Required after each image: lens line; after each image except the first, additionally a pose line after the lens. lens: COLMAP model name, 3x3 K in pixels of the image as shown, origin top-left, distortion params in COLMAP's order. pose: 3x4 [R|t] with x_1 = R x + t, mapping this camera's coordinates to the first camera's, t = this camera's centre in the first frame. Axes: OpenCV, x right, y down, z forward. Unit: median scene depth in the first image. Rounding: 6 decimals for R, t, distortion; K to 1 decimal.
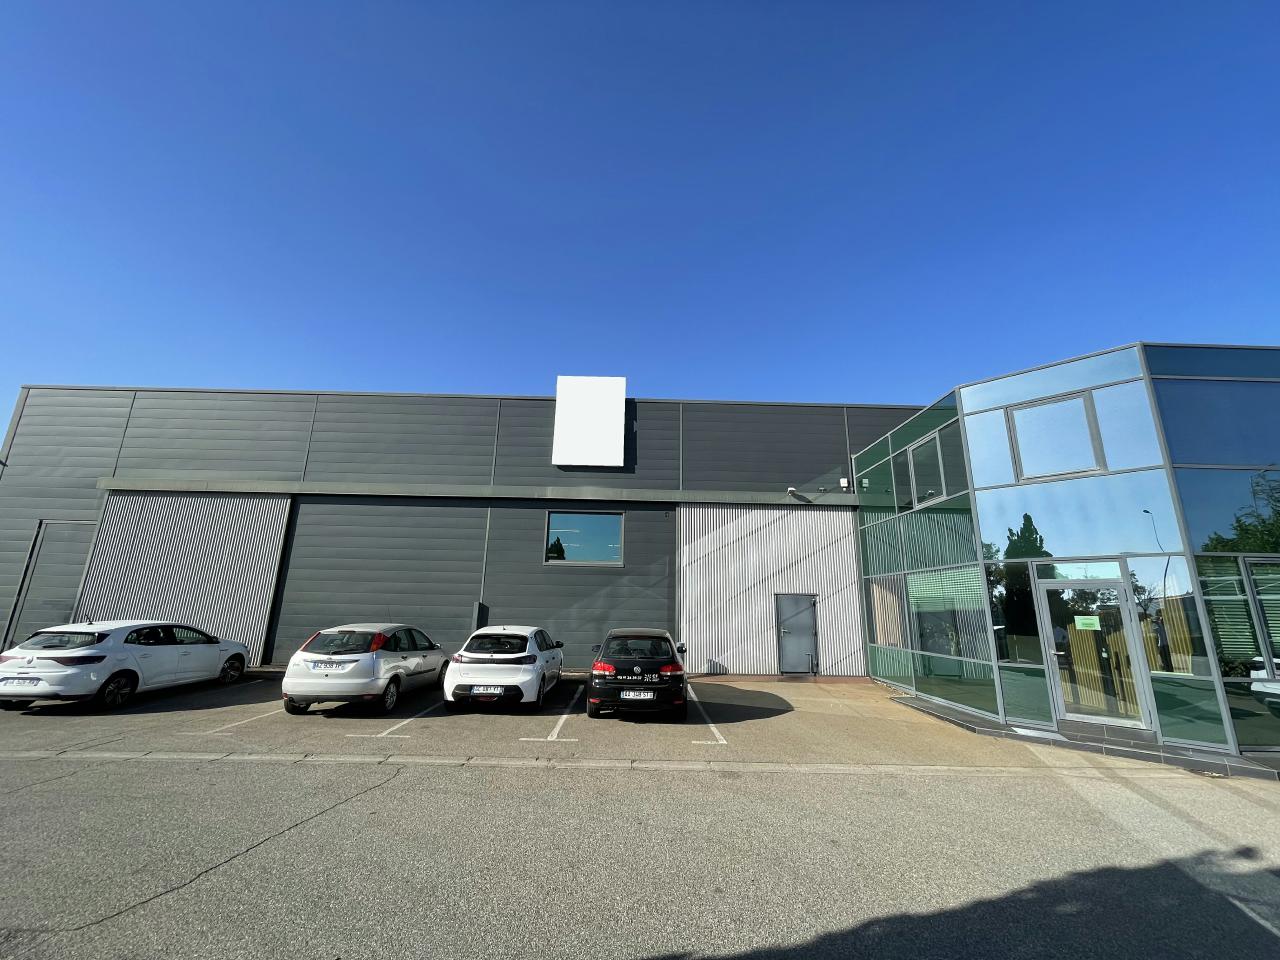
lens RADIAL K [[519.2, 0, 646.8], [0, 519.2, 483.5], [0, 0, 1]] dist [-0.001355, 0.000140]
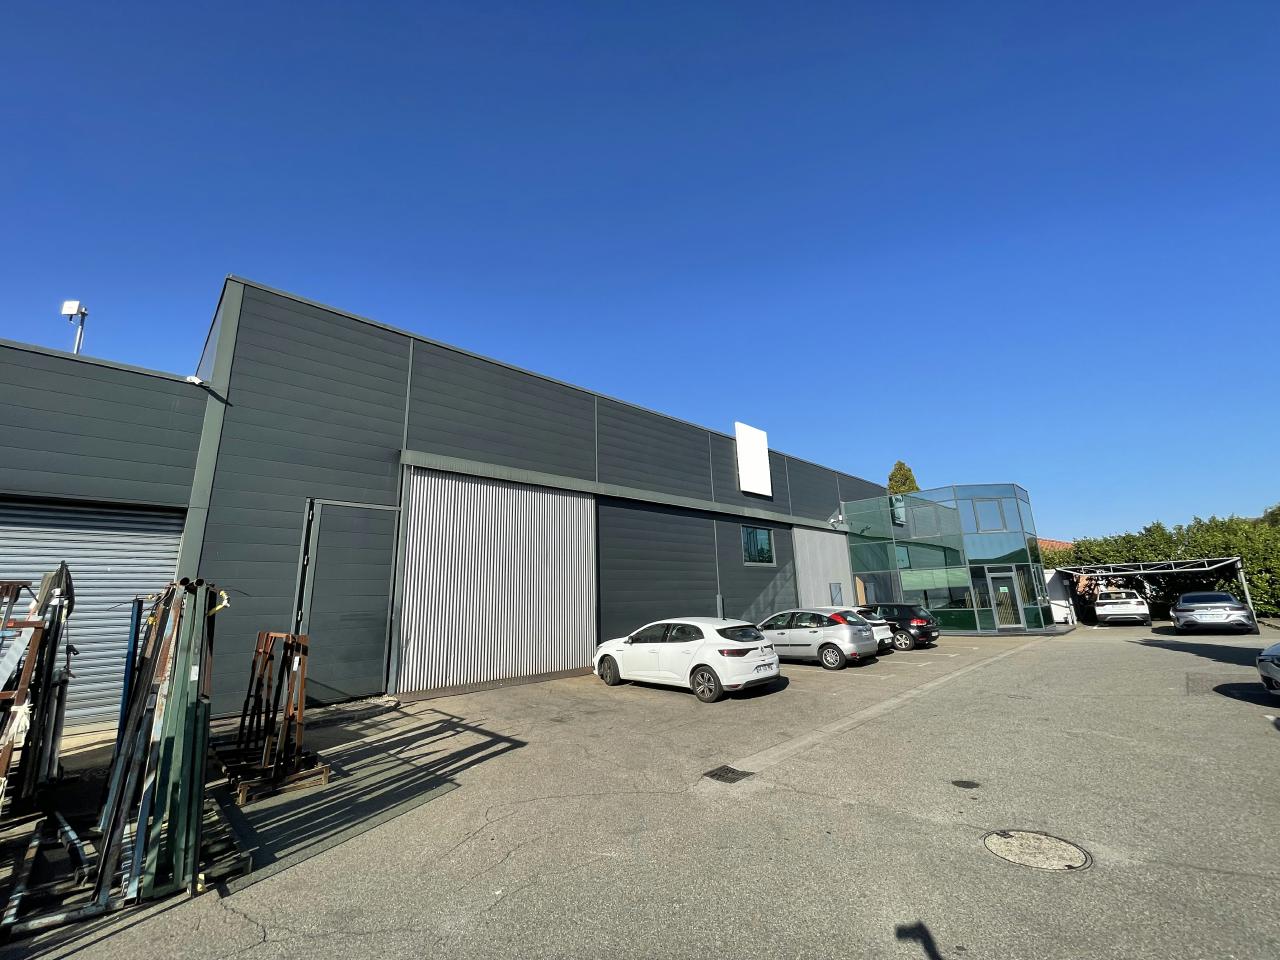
lens RADIAL K [[519.2, 0, 646.8], [0, 519.2, 483.5], [0, 0, 1]] dist [-0.001355, 0.000140]
pose [[0.722886, 0.109842, 0.682180, -1.317697], [-0.117653, 0.992433, -0.035123, 0.023137], [-0.680877, -0.054871, 0.730340, 0.199240]]
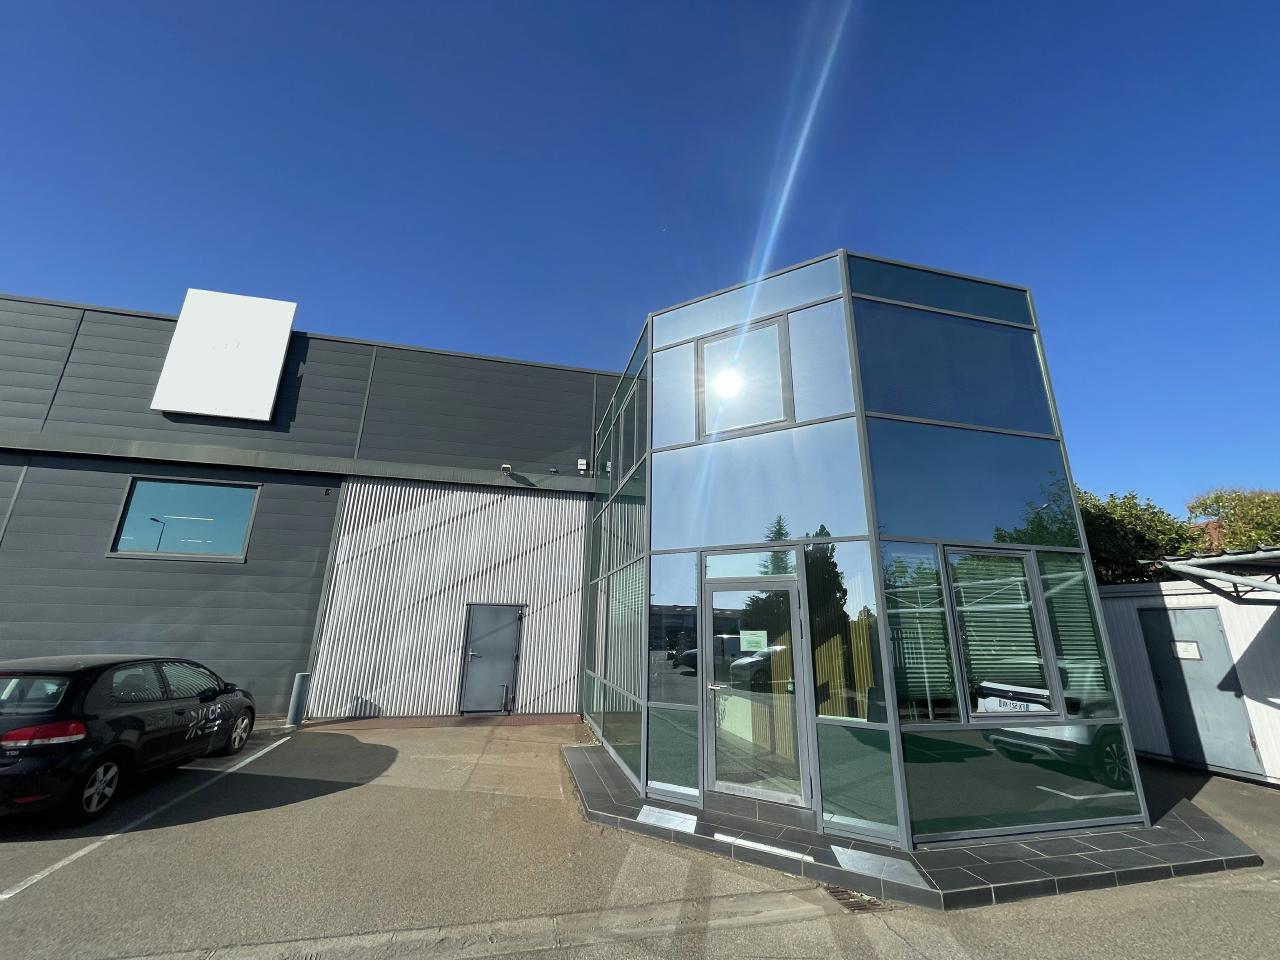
lens RADIAL K [[519.2, 0, 646.8], [0, 519.2, 483.5], [0, 0, 1]] dist [-0.001355, 0.000140]
pose [[0.975750, 0.057325, 0.211248, 0.323519], [-0.049893, 0.997939, -0.040351, 0.057138], [-0.213126, 0.028833, 0.976599, 0.211441]]
